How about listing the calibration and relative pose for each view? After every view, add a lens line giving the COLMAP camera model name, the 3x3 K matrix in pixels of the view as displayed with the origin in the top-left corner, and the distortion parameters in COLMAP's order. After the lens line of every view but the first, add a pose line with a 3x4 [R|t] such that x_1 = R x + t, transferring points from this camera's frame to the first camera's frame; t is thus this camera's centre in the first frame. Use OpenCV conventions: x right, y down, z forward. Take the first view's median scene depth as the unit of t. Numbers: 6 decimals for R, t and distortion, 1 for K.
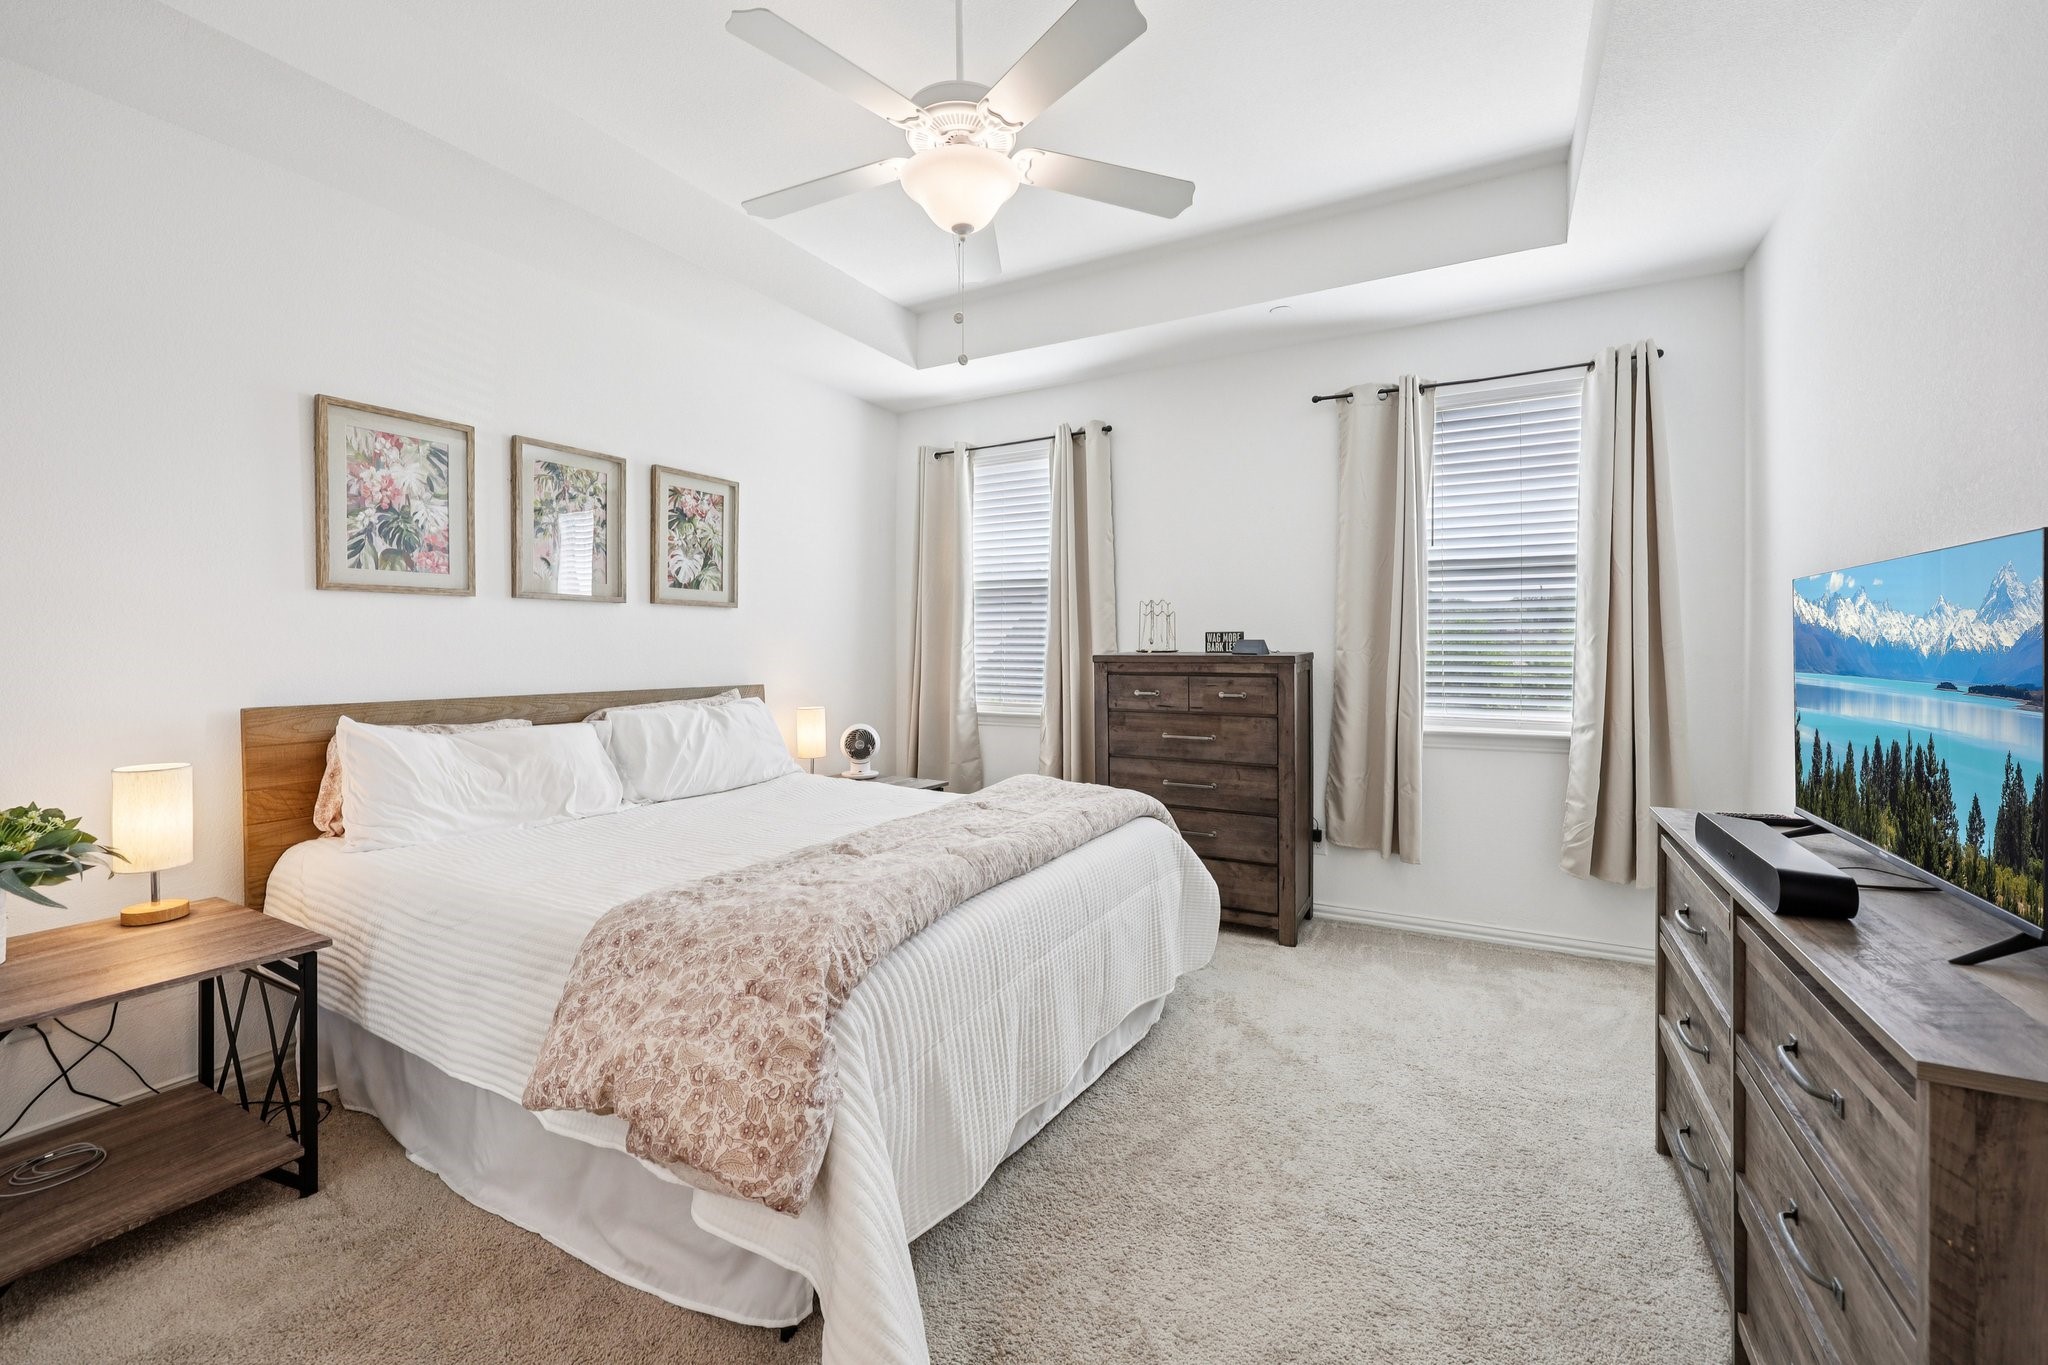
lens RADIAL K [[836.1, 0, 1025.6], [0, 836.1, 667.8], [0, 0, 1]] dist [-0.000015, -0.000037]
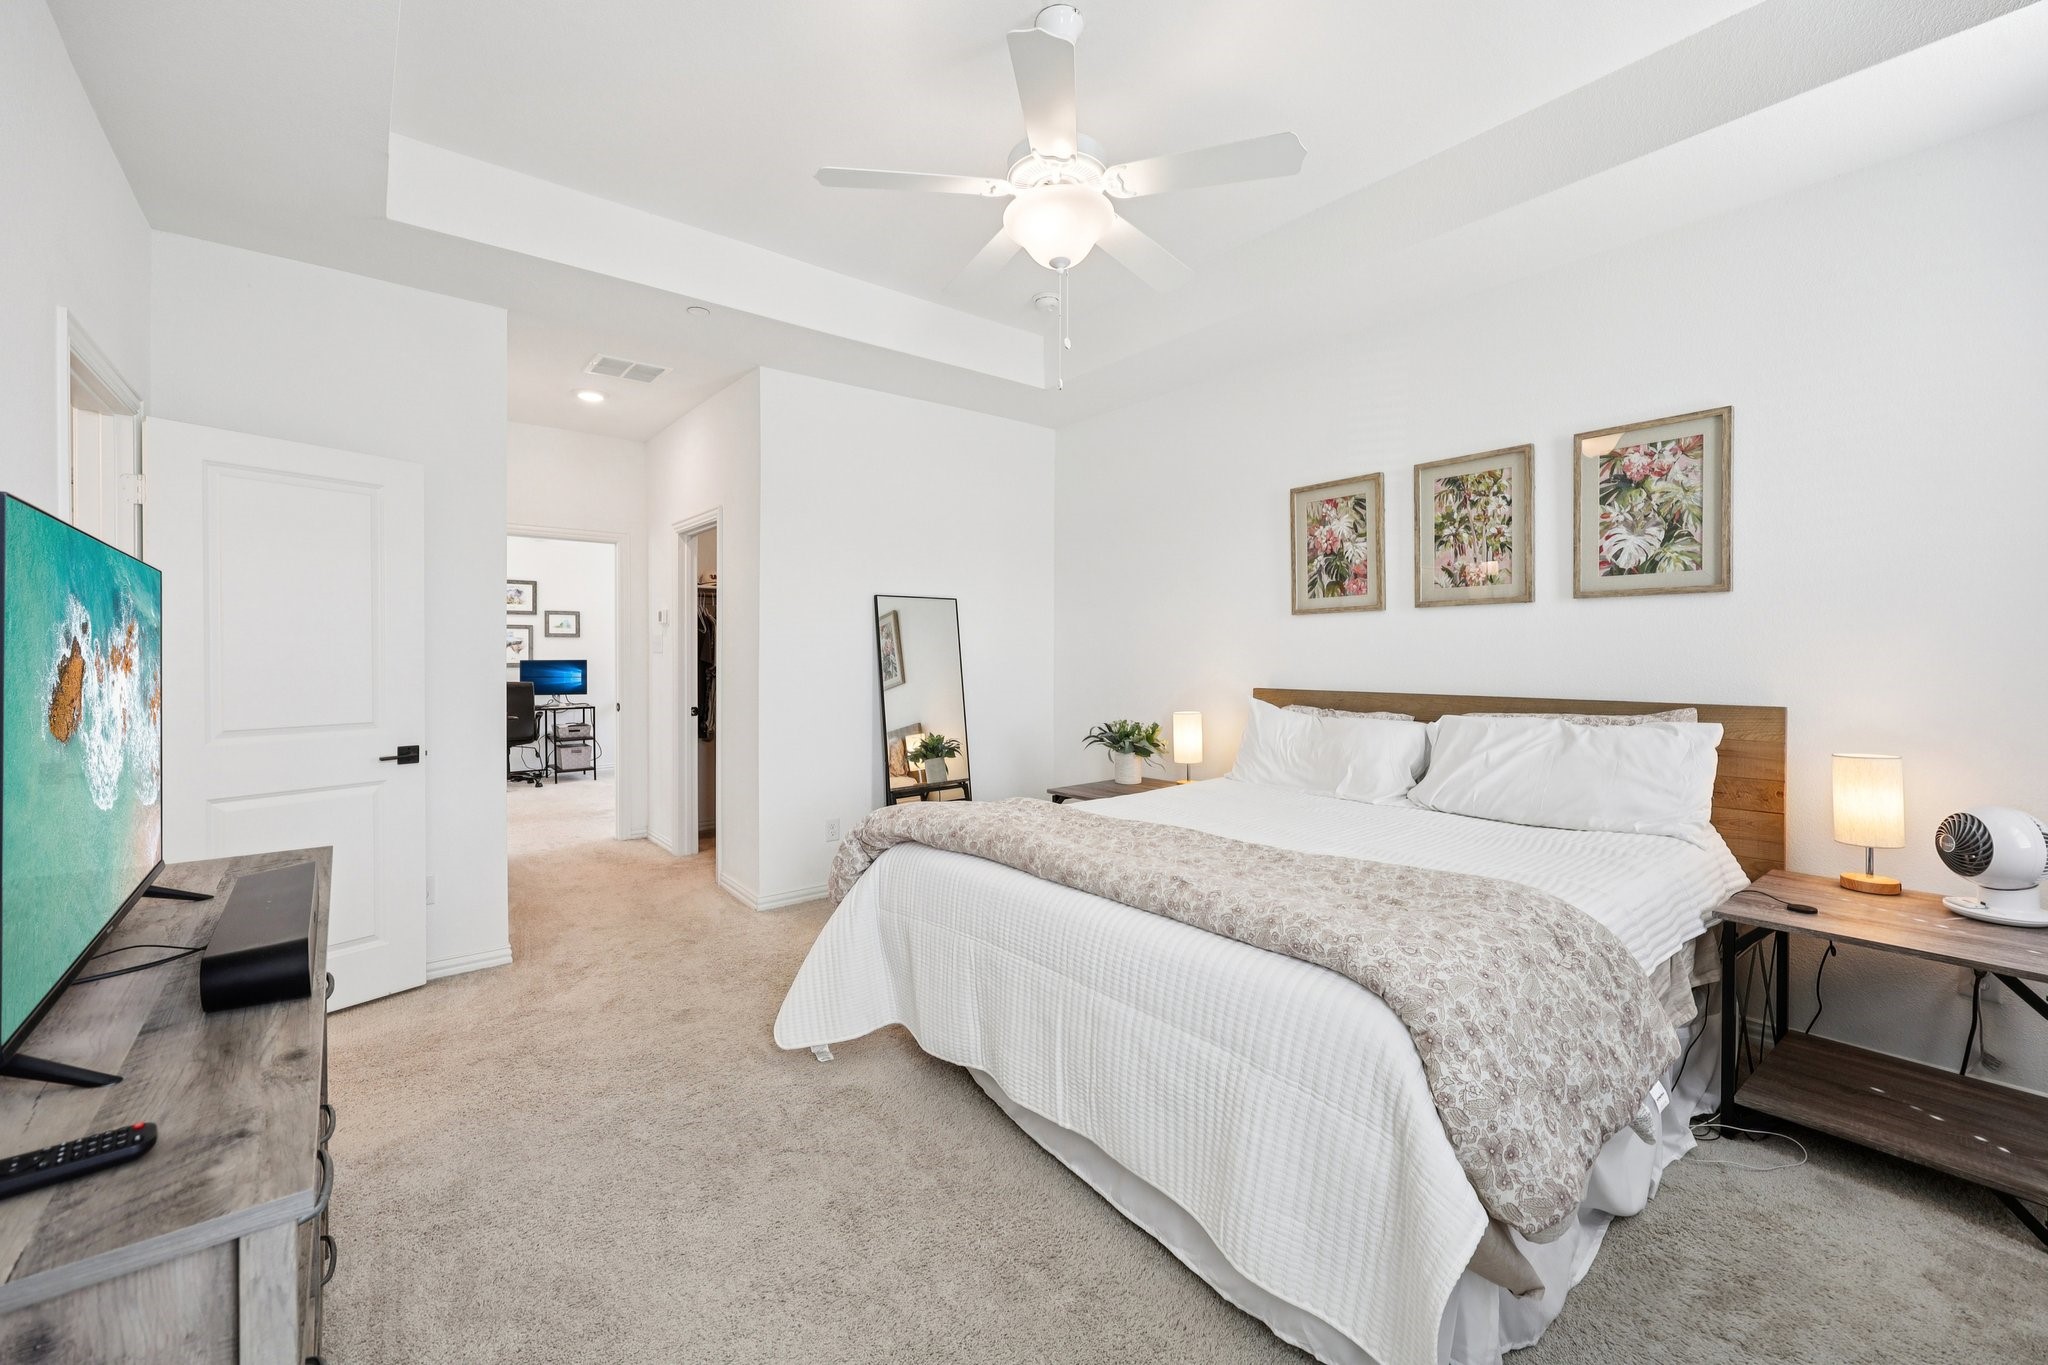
lens RADIAL K [[836.1, 0, 1025.6], [0, 836.1, 667.8], [0, 0, 1]] dist [-0.000015, -0.000037]
pose [[-0.382787, 0.041510, -0.922904, 0.634008], [0.005444, 0.999074, 0.042678, -0.051849], [0.923821, 0.011312, -0.382658, 0.915672]]
